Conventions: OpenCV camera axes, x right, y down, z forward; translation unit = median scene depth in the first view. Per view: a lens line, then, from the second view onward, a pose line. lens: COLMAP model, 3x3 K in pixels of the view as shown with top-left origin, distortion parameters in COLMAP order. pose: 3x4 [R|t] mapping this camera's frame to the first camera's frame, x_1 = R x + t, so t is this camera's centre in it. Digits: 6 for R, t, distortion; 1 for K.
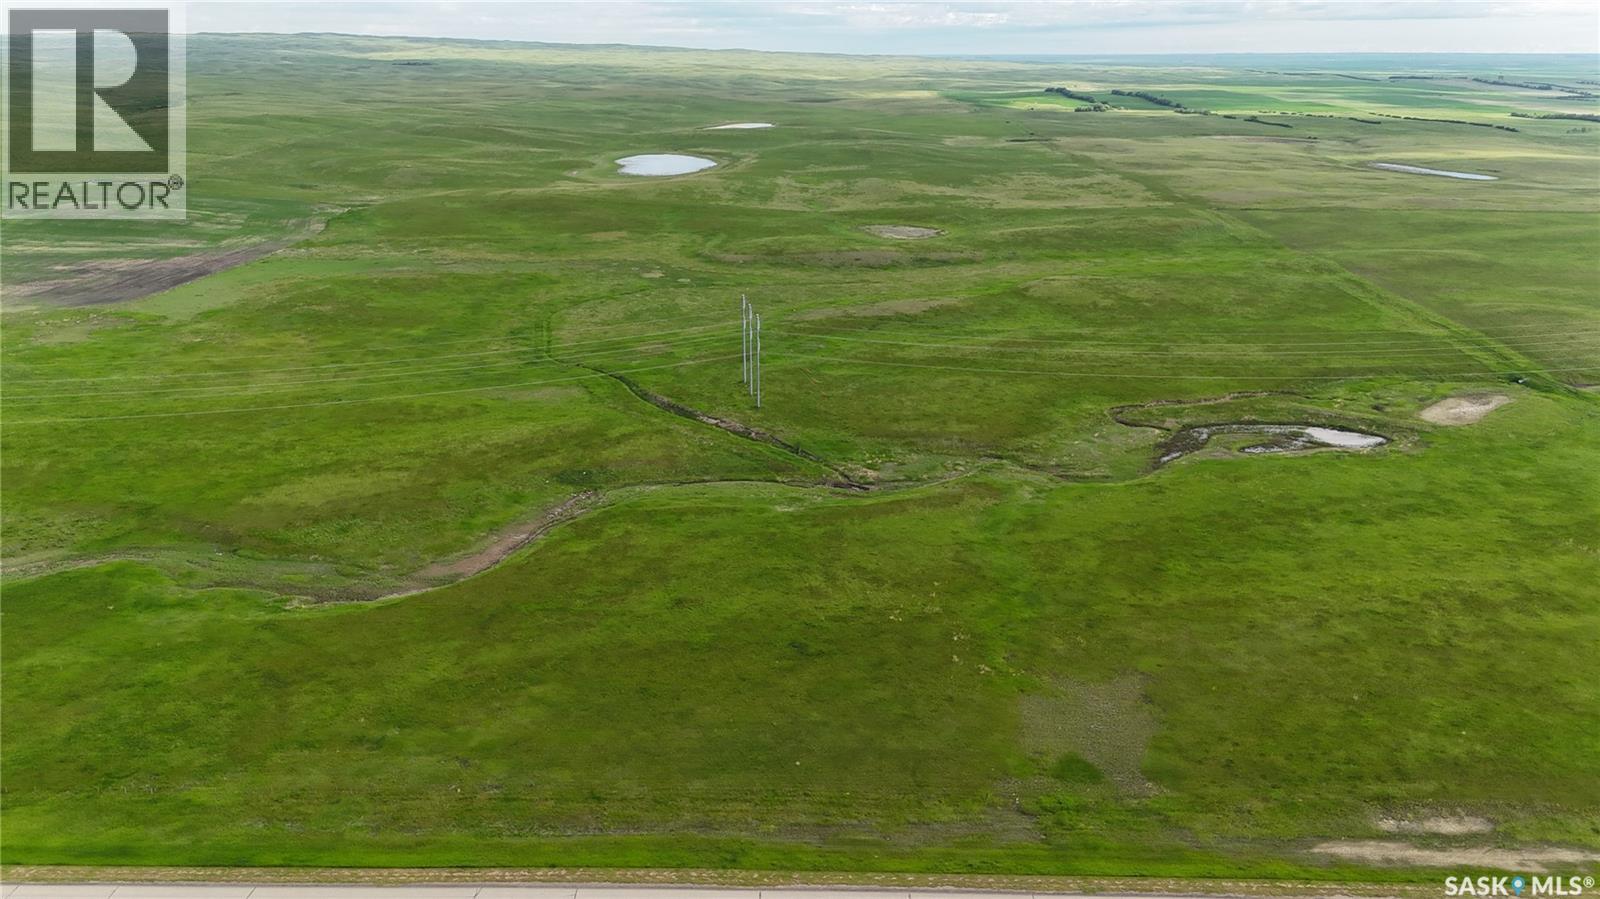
lens RADIAL K [[1174.2, 0, 810.4], [0, 1174.2, 453.5], [0, 0, 1]] dist [0.071536, -0.063169]
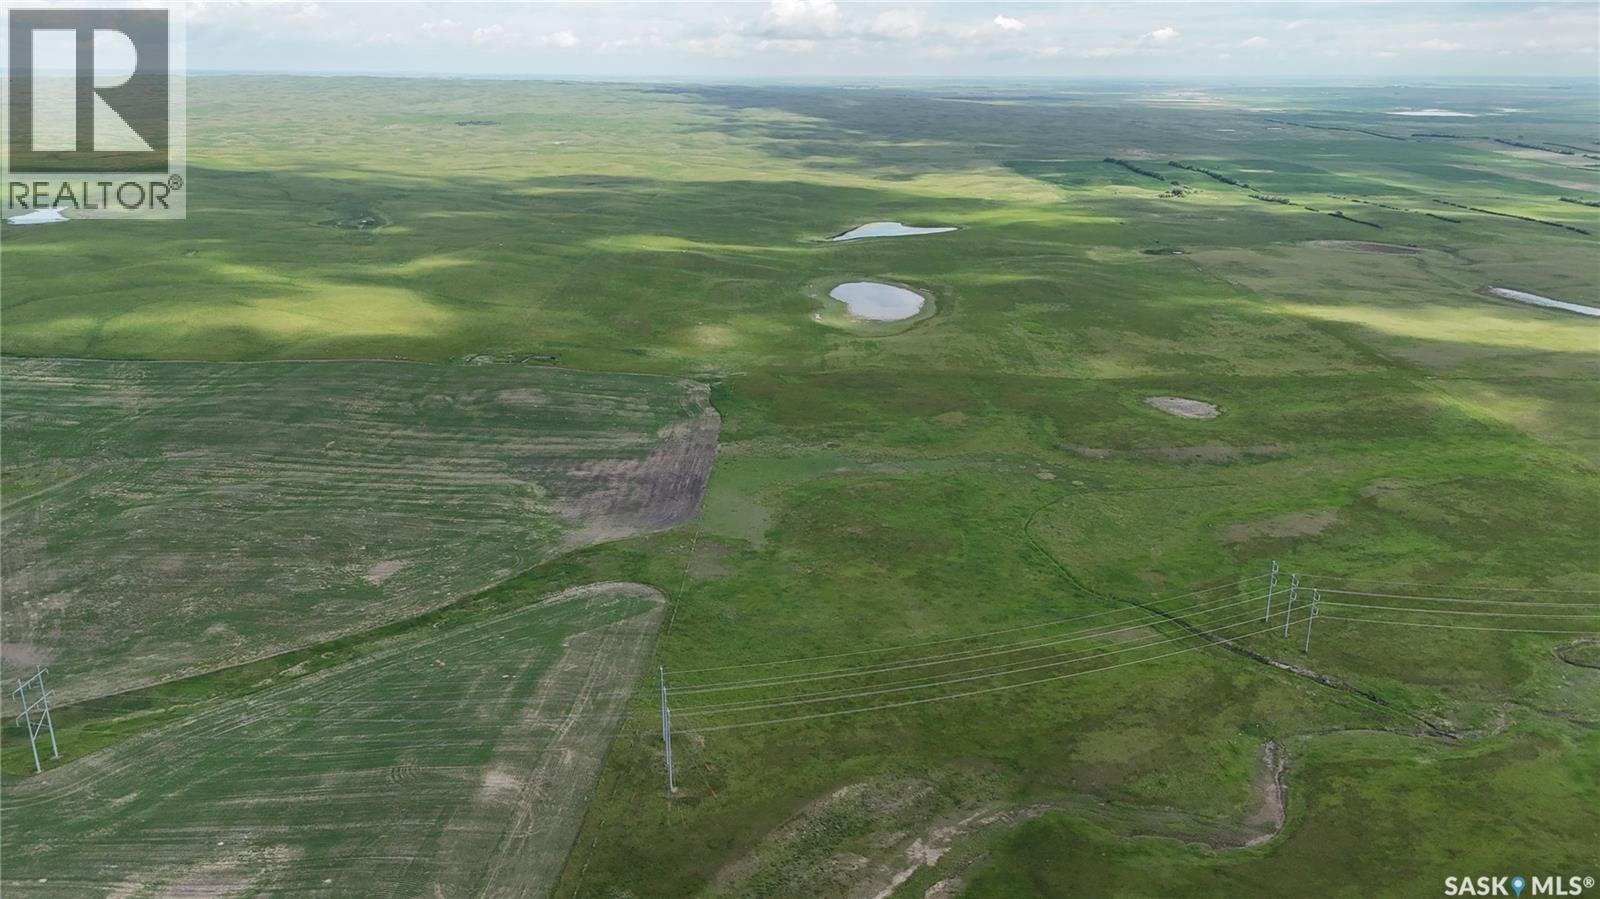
lens RADIAL K [[1174.2, 0, 810.4], [0, 1174.2, 453.5], [0, 0, 1]] dist [0.071536, -0.063169]
pose [[0.999879, -0.004335, 0.014939, -0.382593], [0.004516, 0.999917, -0.012094, -0.152265], [-0.014885, 0.012160, 0.999815, -0.236446]]
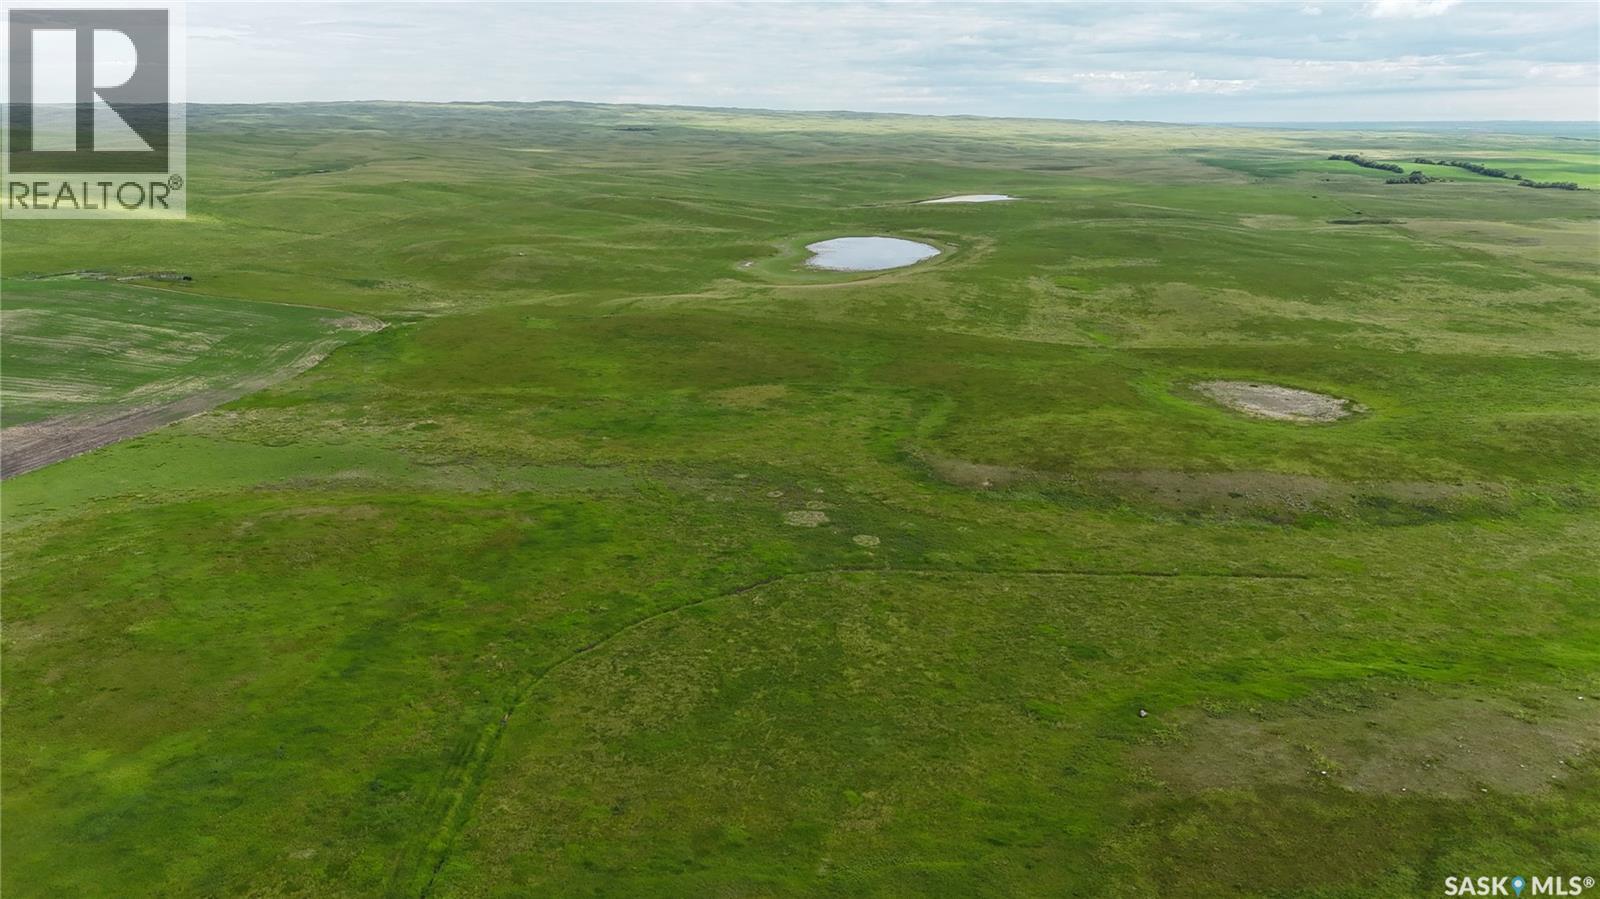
lens RADIAL K [[1174.2, 0, 810.4], [0, 1174.2, 453.5], [0, 0, 1]] dist [0.071536, -0.063169]
pose [[0.983486, 0.050594, -0.173766, -0.045854], [-0.059736, 0.997070, -0.047789, -0.146746], [0.170839, 0.057380, 0.983627, 0.491755]]
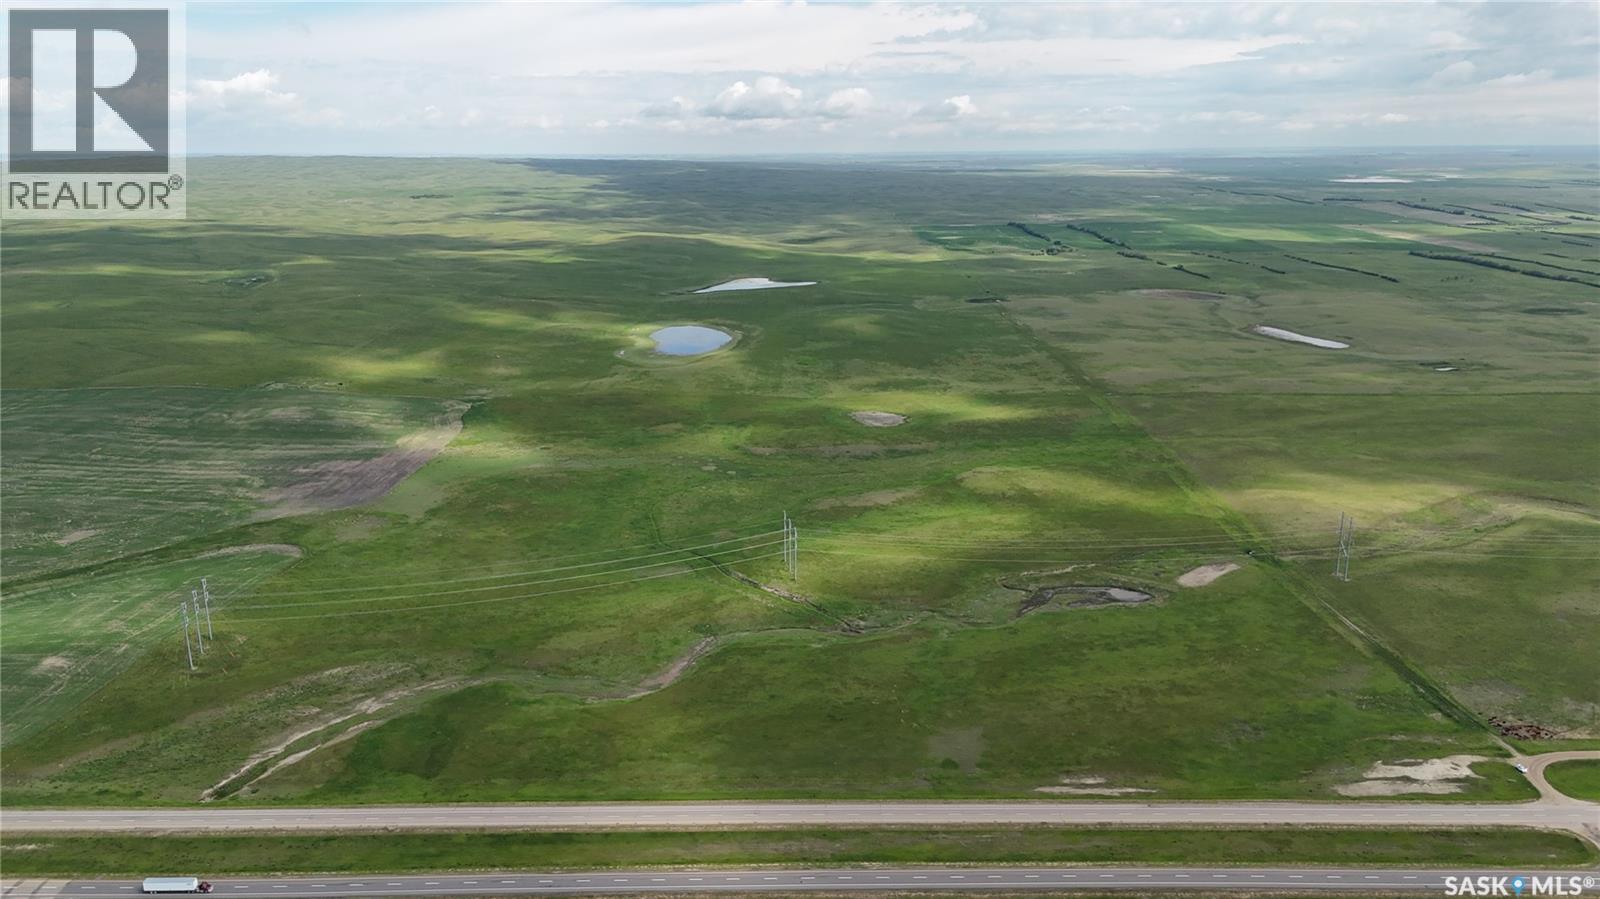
lens RADIAL K [[1174.2, 0, 810.4], [0, 1174.2, 453.5], [0, 0, 1]] dist [0.071536, -0.063169]
pose [[0.999826, -0.013546, 0.012800, -0.024838], [0.014431, 0.997315, -0.071789, -0.059410], [-0.011793, 0.071962, 0.997338, -0.433912]]
